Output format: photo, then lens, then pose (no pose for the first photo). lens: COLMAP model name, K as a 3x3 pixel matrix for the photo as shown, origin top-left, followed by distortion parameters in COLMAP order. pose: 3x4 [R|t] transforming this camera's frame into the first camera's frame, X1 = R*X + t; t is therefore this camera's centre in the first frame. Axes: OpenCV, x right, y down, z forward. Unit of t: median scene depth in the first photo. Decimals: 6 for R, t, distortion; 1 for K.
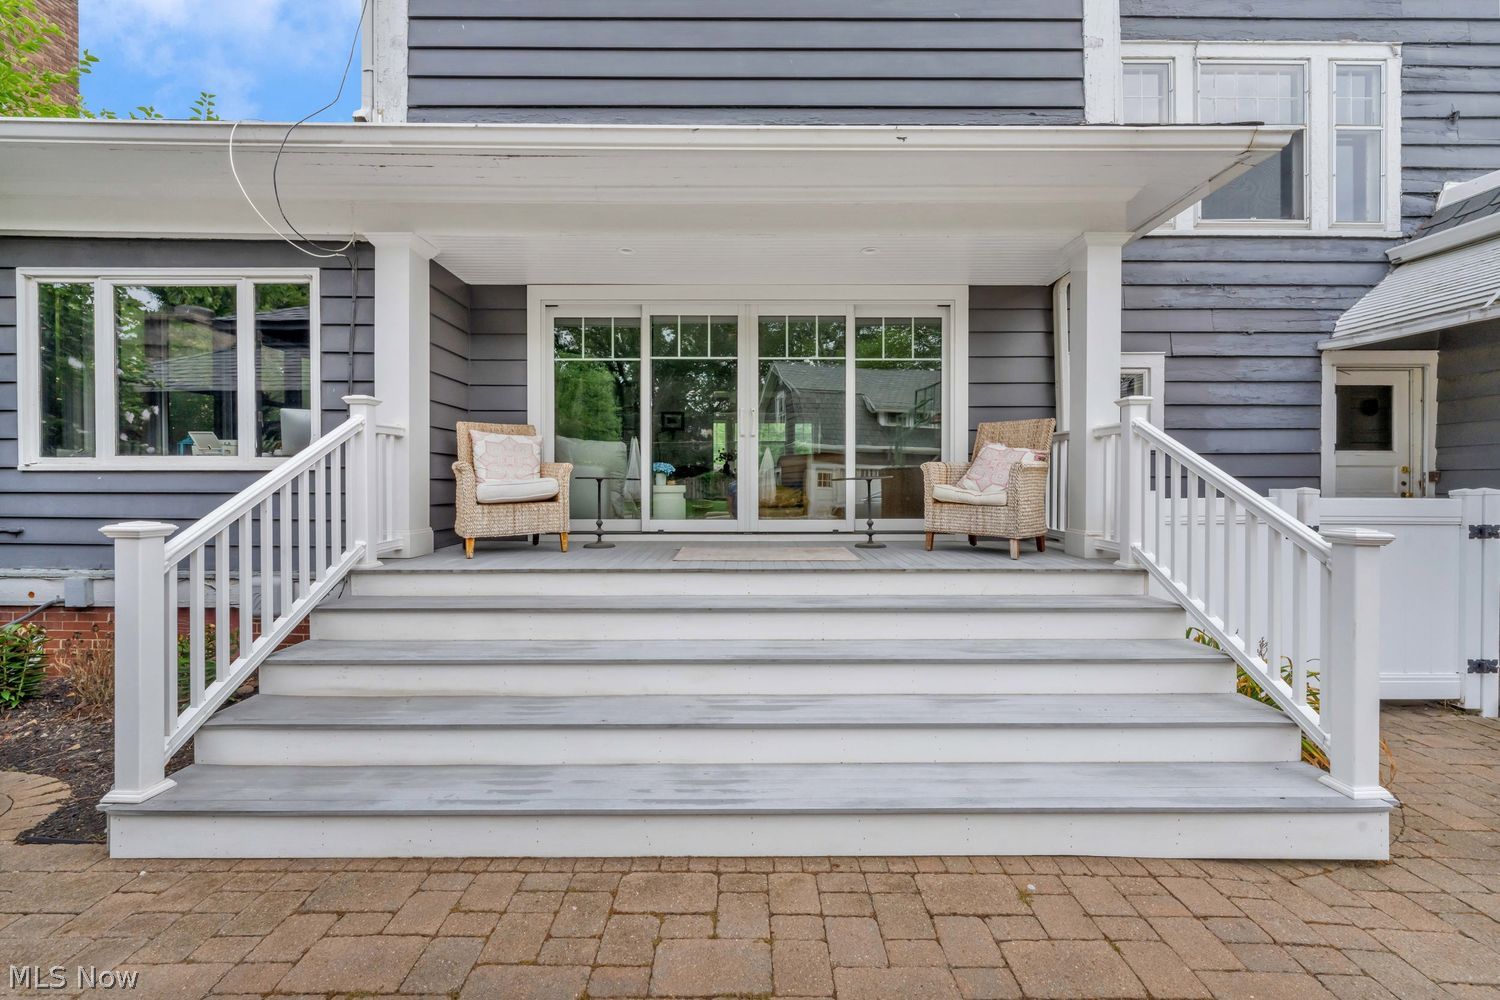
lens RADIAL K [[605.1, 0, 729.8], [0, 605.1, 493.3], [0, 0, 1]] dist [-0.000253, 0.000605]
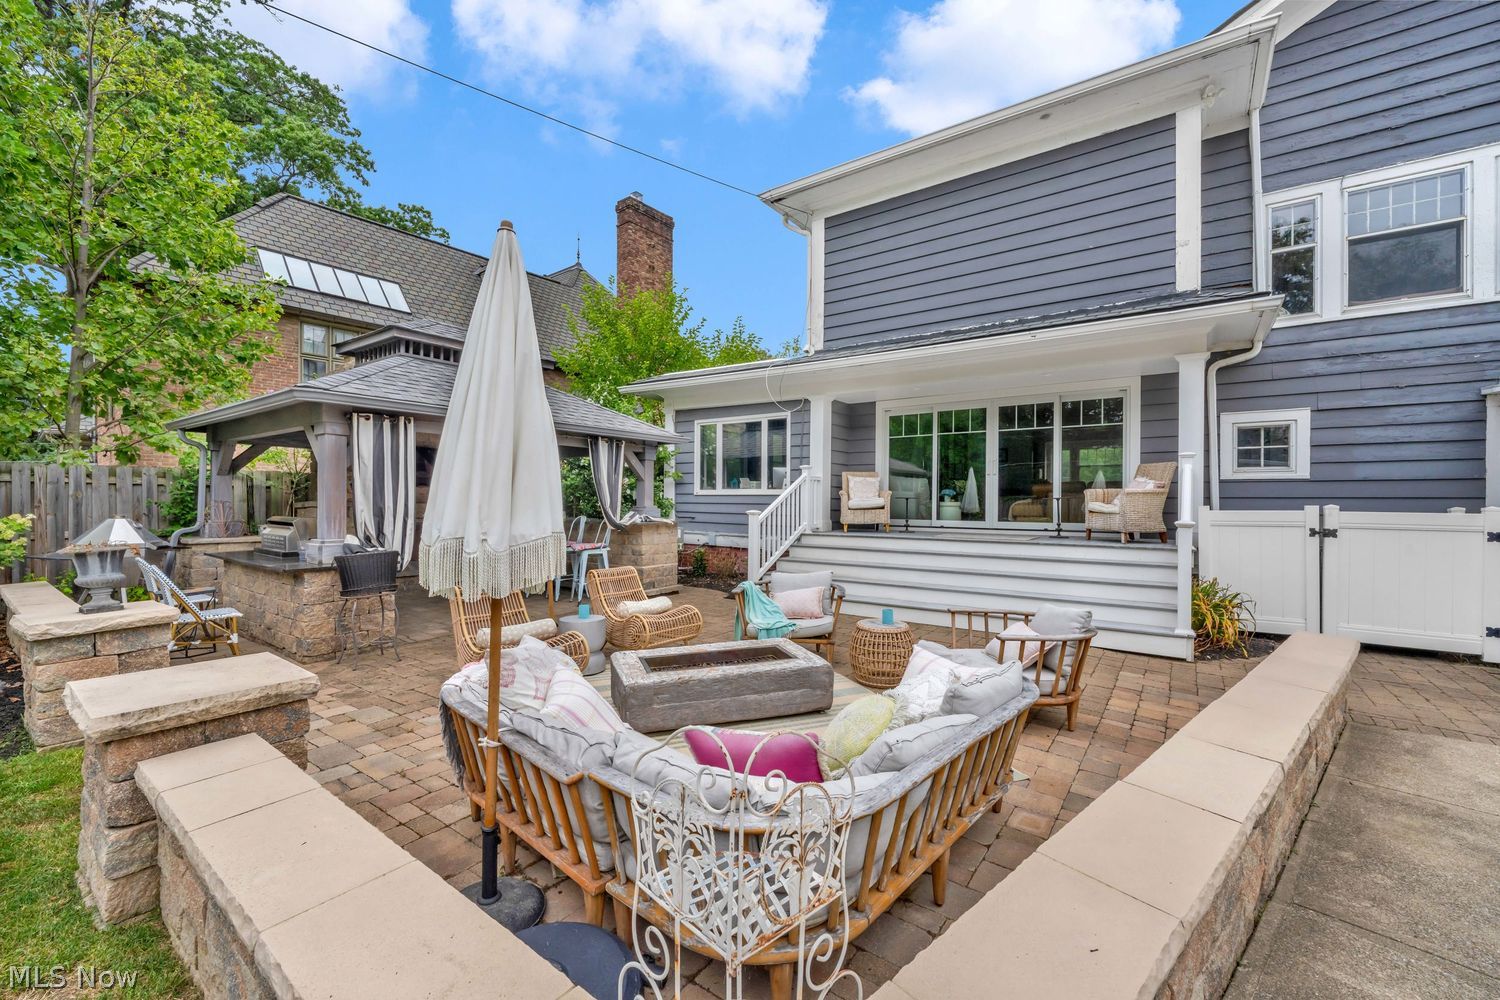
lens RADIAL K [[605.1, 0, 735.4], [0, 605.1, 500.6], [0, 0, 1]] dist [-0.000253, 0.000605]
pose [[0.805914, 0.003913, -0.592020, 0.548685], [-0.015575, 0.999772, -0.014594, 0.022681], [0.591828, 0.020982, 0.805791, -1.017428]]
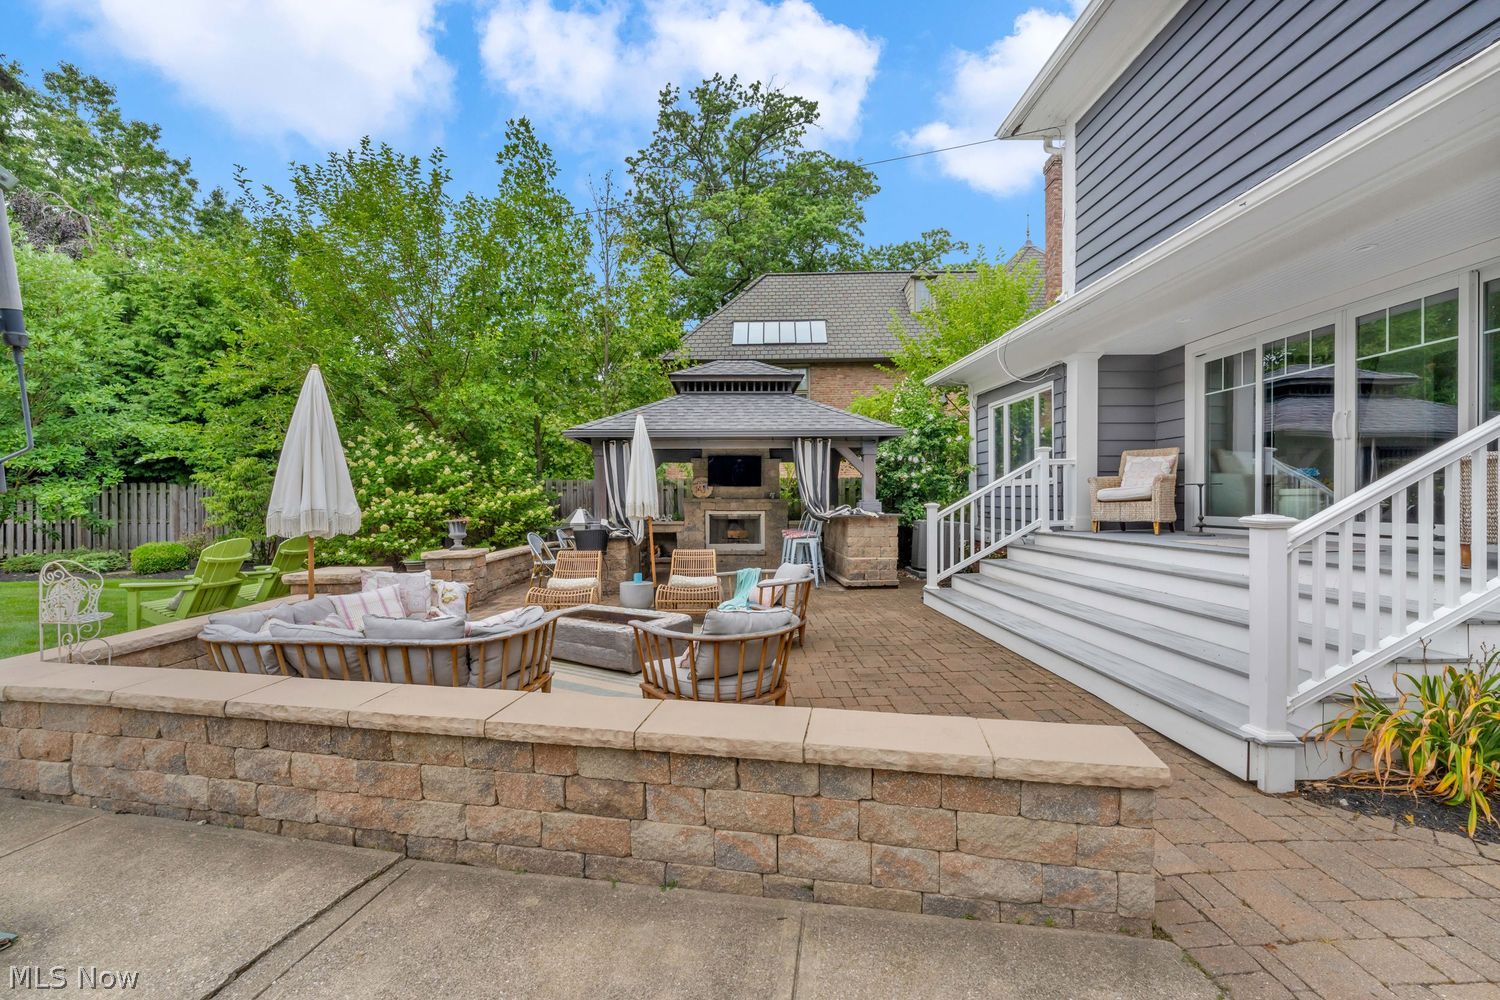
lens RADIAL K [[605.1, 0, 751.3], [0, 605.1, 503.7], [0, 0, 1]] dist [-0.000253, 0.000605]
pose [[0.035527, 0.008396, -0.999333, 1.173518], [-0.009202, 0.999925, 0.008074, 0.017820], [0.999326, 0.008909, 0.035601, -0.035282]]
